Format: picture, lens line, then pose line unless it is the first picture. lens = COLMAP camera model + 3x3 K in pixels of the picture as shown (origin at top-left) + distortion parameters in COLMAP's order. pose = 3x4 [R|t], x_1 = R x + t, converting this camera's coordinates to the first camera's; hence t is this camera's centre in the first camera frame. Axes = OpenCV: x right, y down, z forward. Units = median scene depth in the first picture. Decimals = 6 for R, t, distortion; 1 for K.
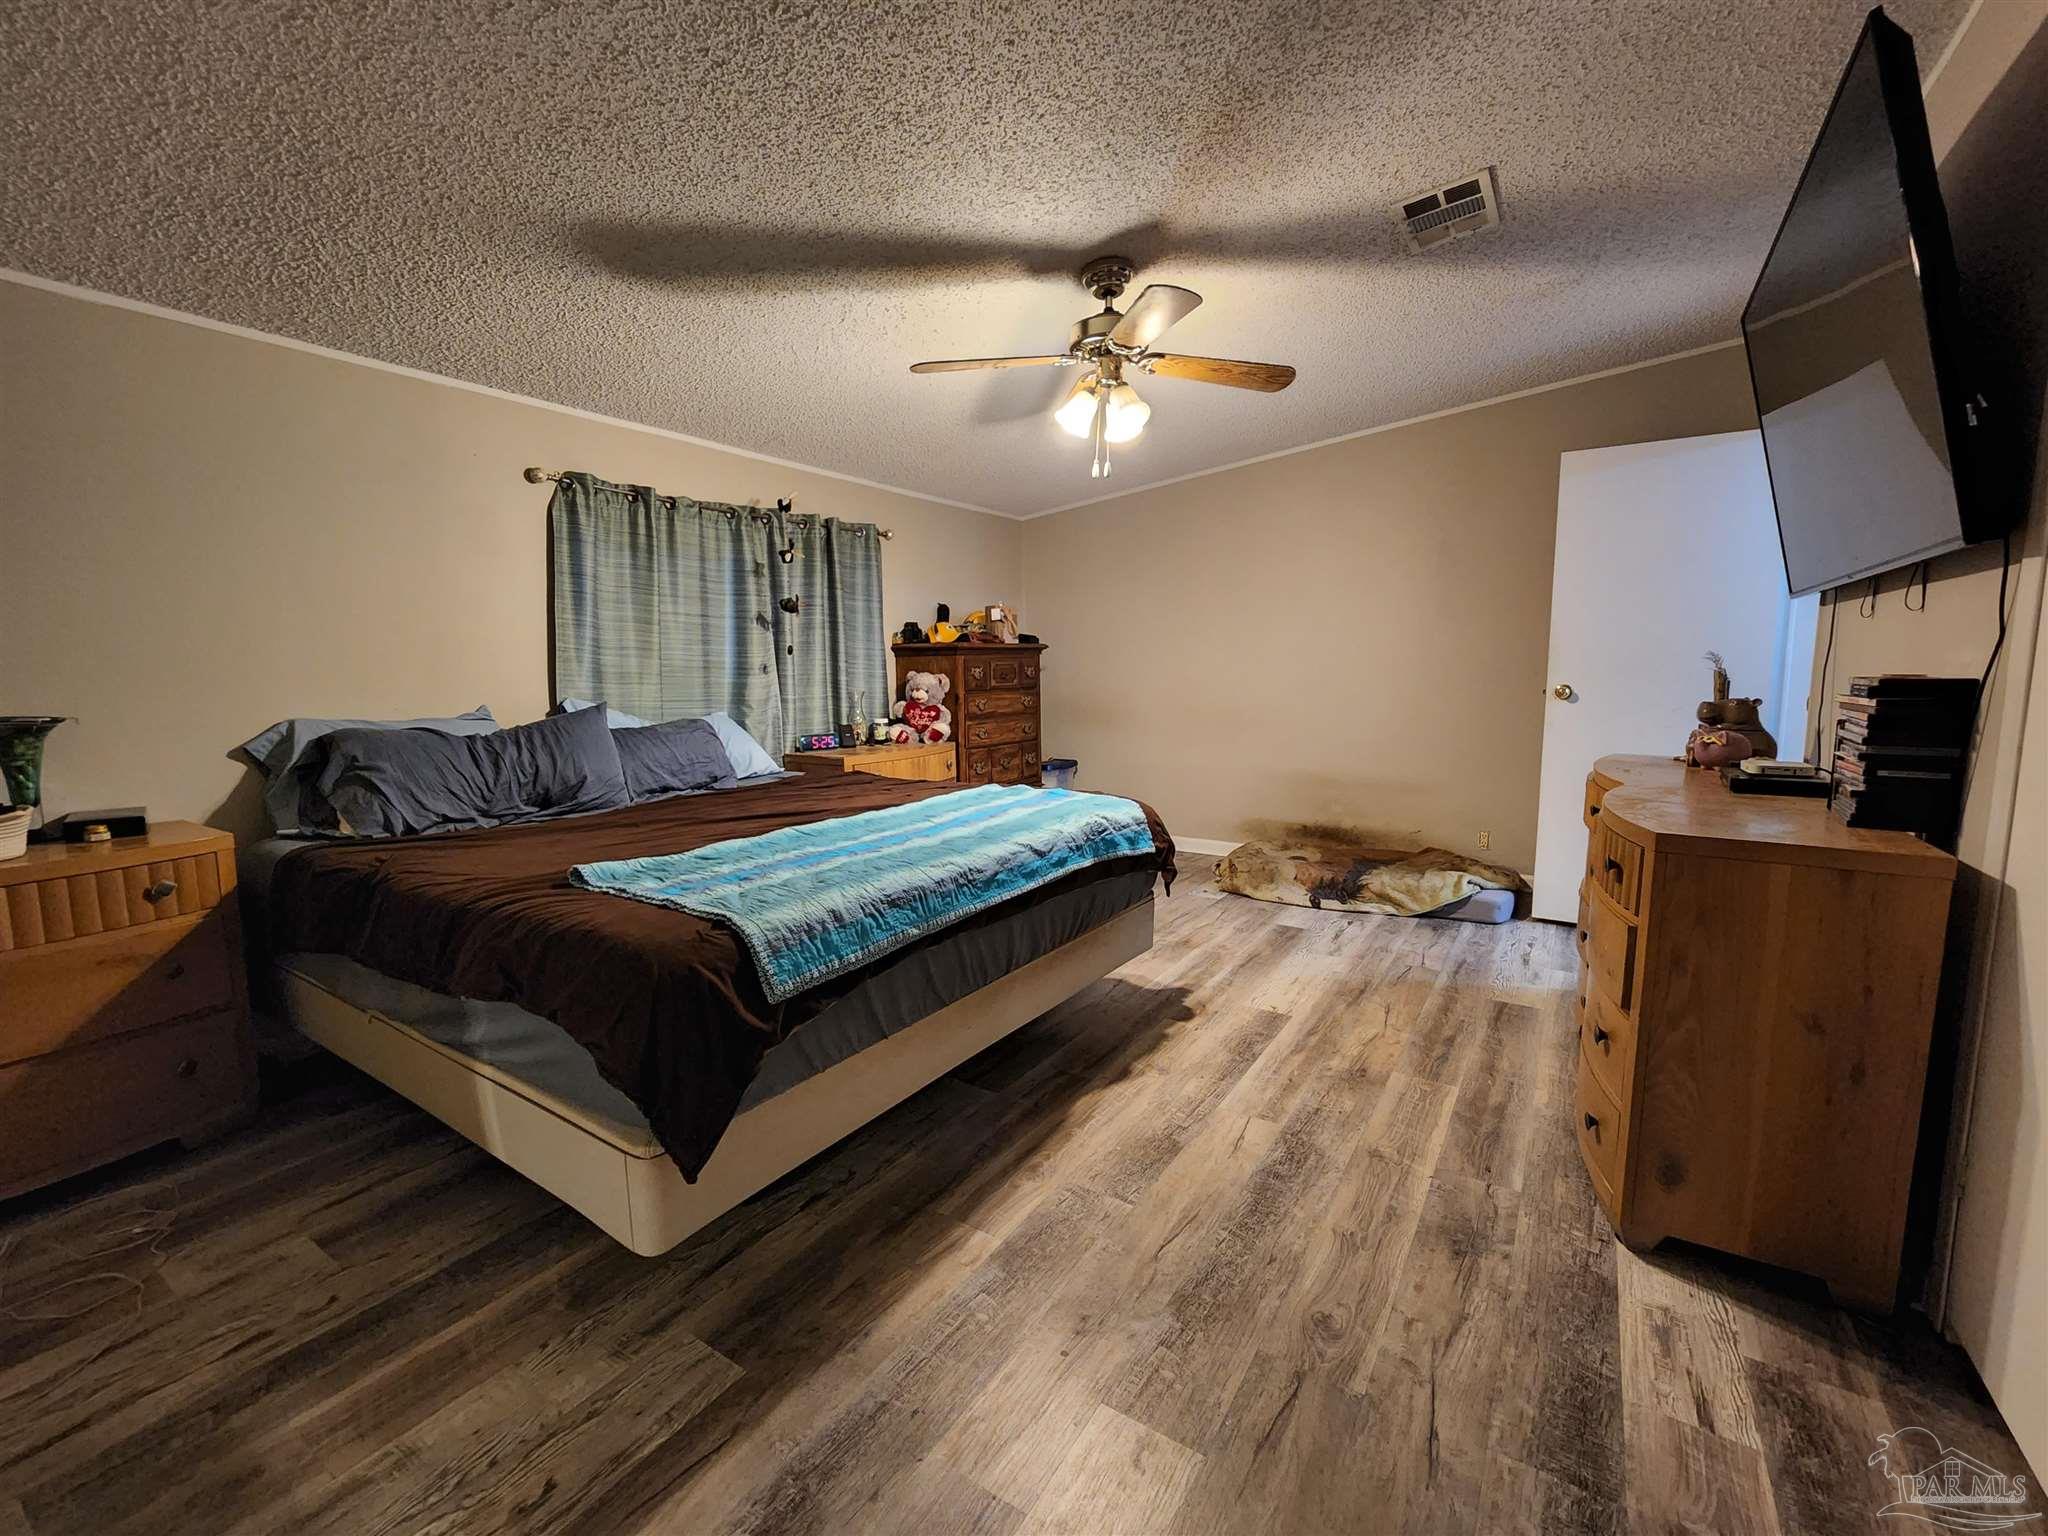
lens RADIAL K [[860.2, 0, 1021.9], [0, 860.2, 764.9], [0, 0, 1]] dist [-0.004211, 0.000939]
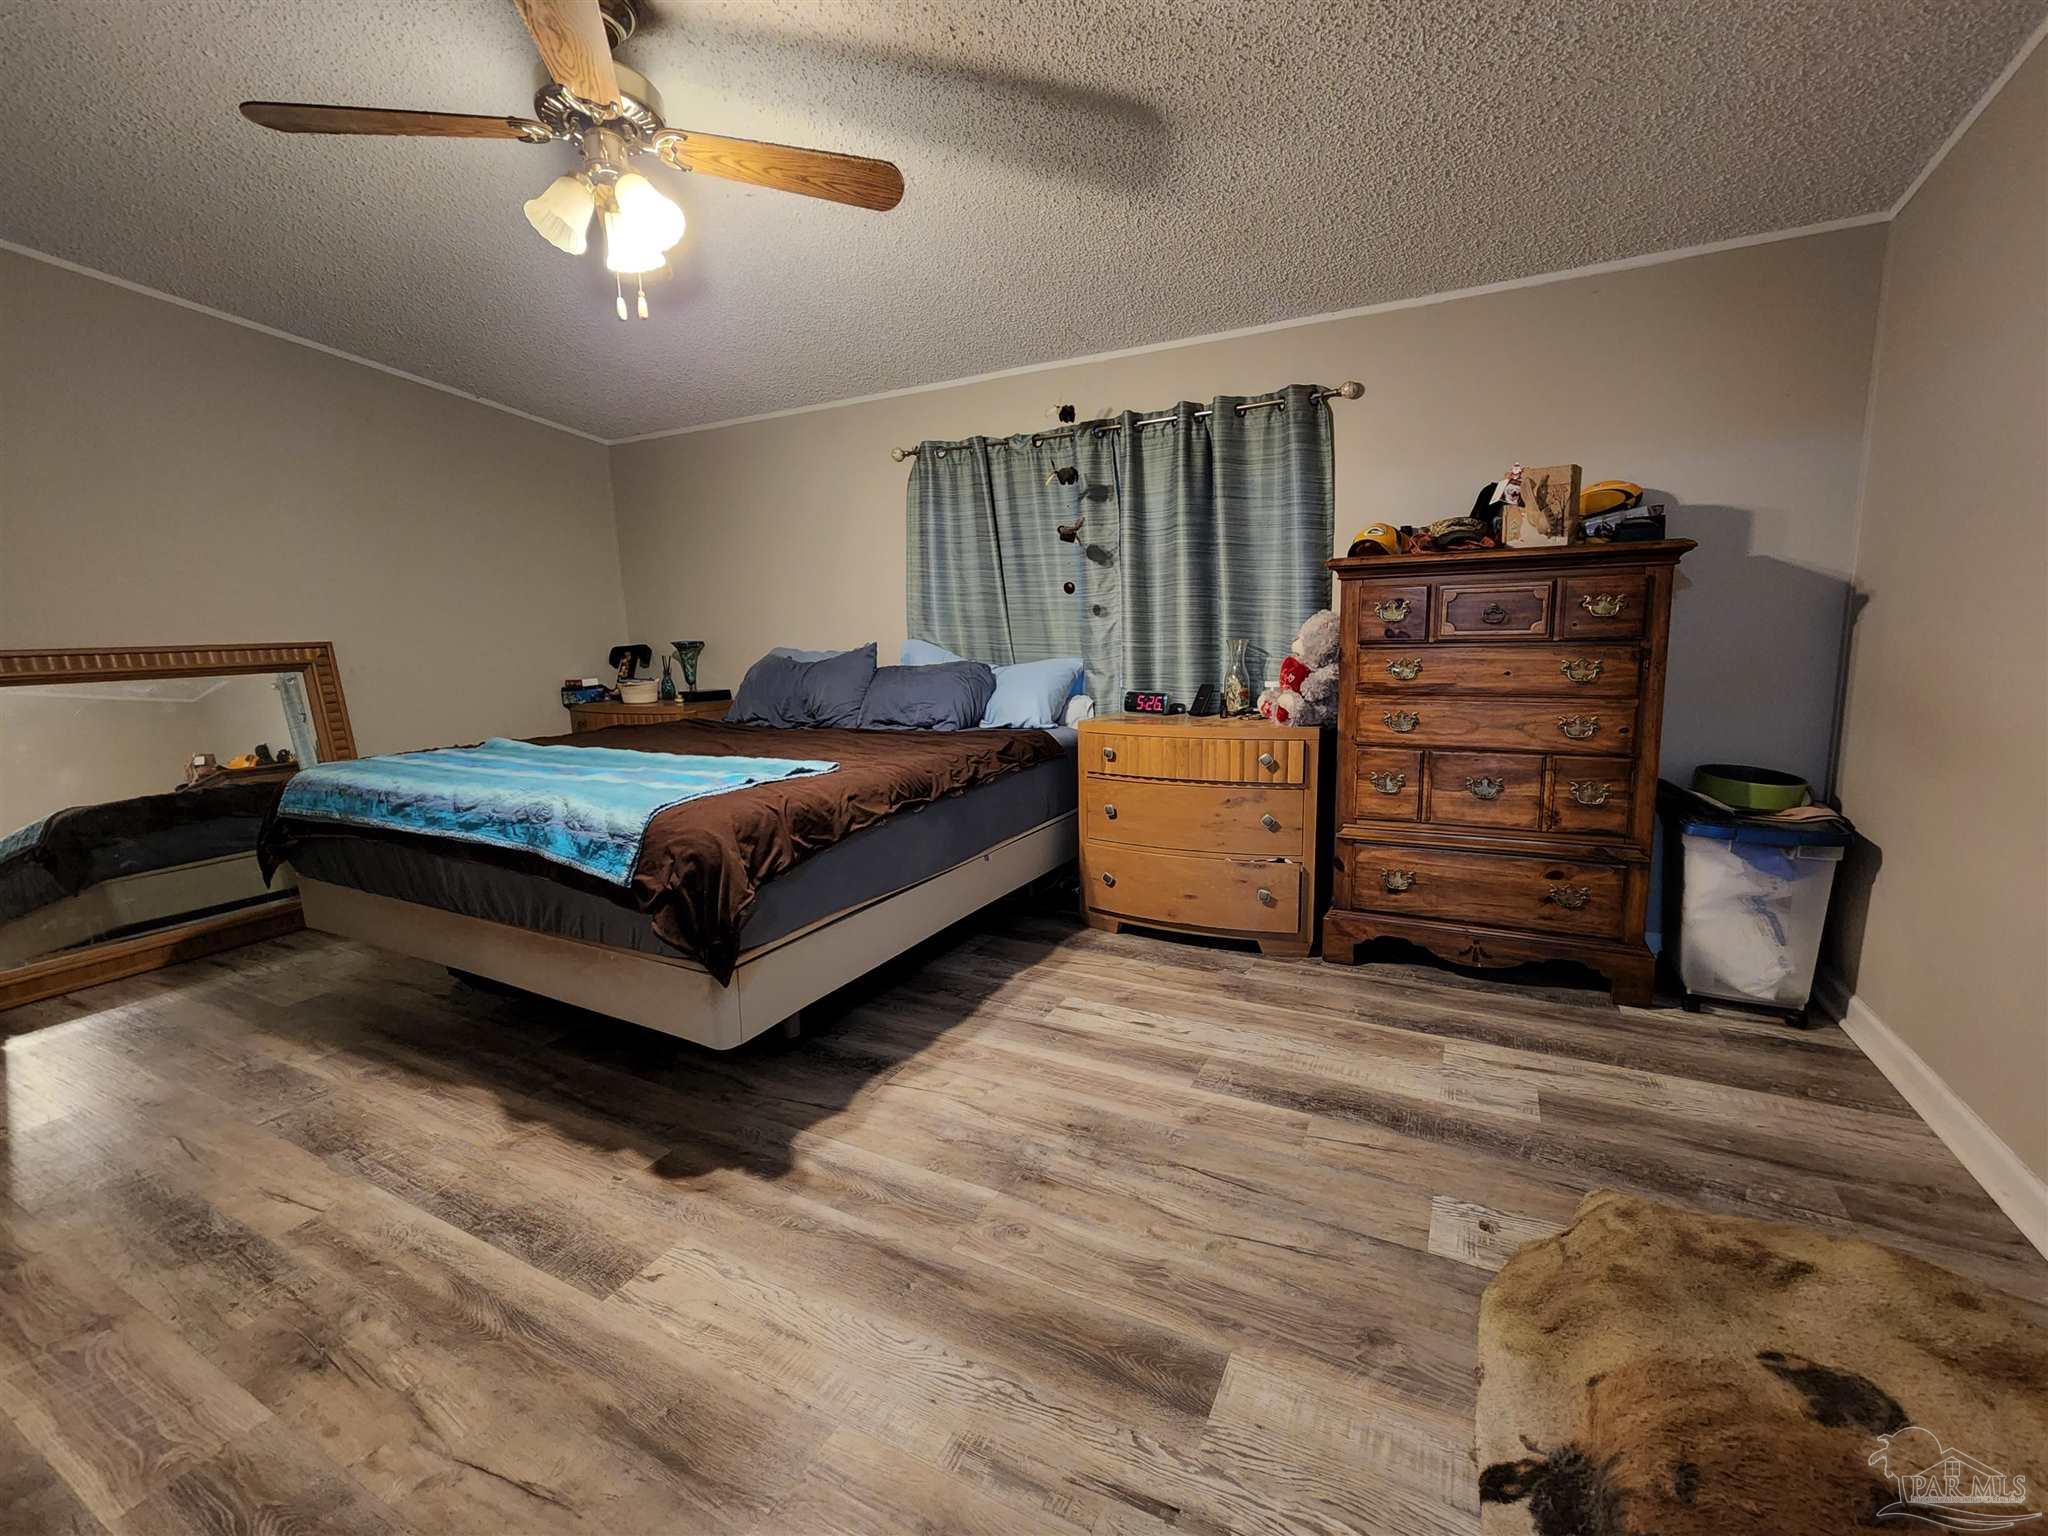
lens RADIAL K [[860.2, 0, 1026.1], [0, 860.2, 770.1], [0, 0, 1]] dist [-0.004211, 0.000939]
pose [[0.105435, 0.166457, -0.980396, 0.790525], [-0.097630, 0.982861, 0.156376, -0.115164], [0.989622, 0.079229, 0.119879, 1.175810]]
